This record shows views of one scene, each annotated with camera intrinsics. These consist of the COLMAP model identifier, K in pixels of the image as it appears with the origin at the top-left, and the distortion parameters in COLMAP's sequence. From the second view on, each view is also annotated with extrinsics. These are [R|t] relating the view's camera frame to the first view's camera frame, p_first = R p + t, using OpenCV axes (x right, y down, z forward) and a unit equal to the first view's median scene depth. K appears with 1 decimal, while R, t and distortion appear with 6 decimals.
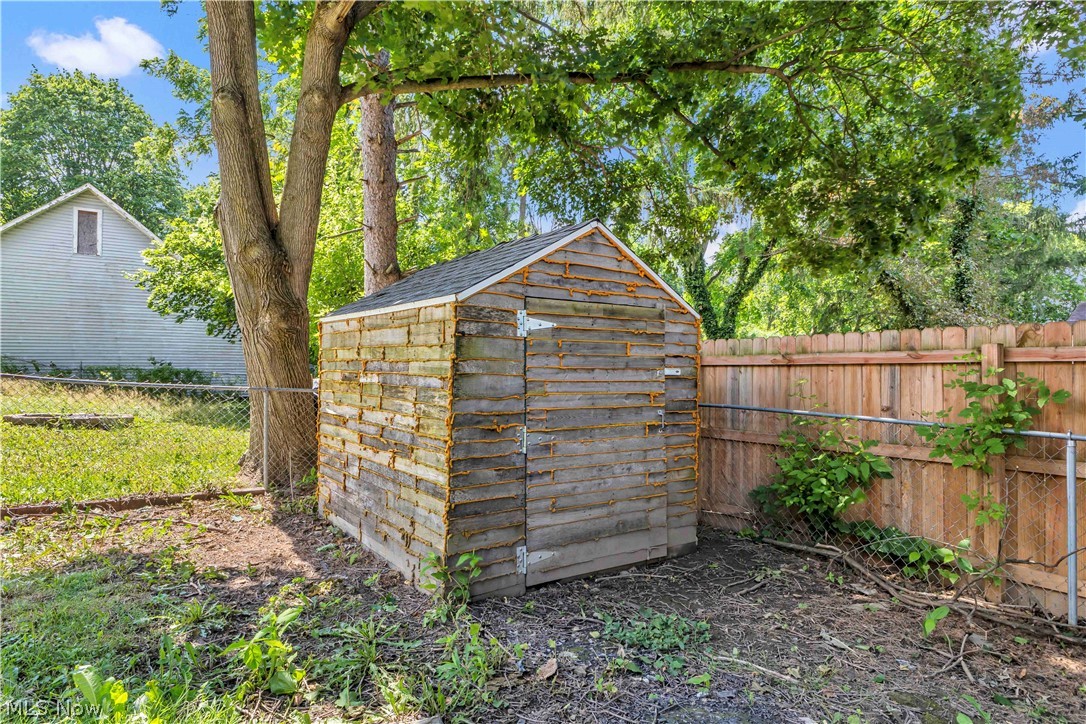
lens RADIAL K [[568.4, 0, 544.3], [0, 568.4, 364.0], [0, 0, 1]] dist [0.004279, 0.000399]
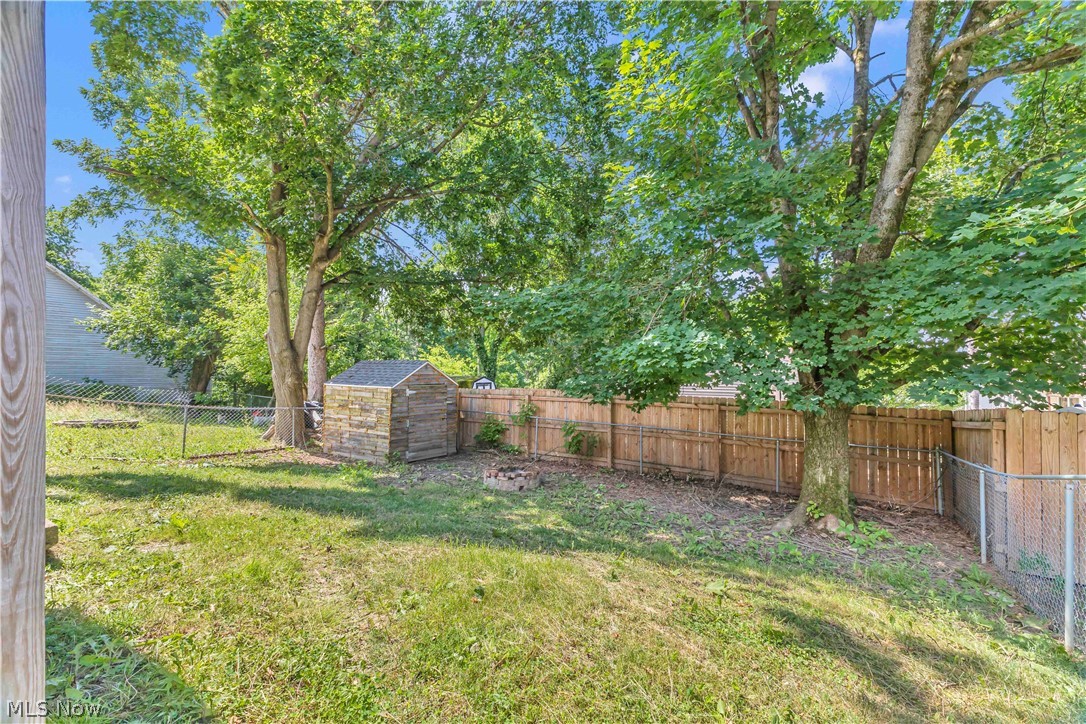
lens RADIAL K [[469.4, 0, 549.0], [0, 469.4, 363.2], [0, 0, 1]] dist [0.001994, -0.000263]
pose [[0.932876, 0.006681, 0.360136, -0.265799], [-0.008109, 0.999964, 0.002454, -0.260482], [-0.360106, -0.005210, 0.932897, -2.081078]]
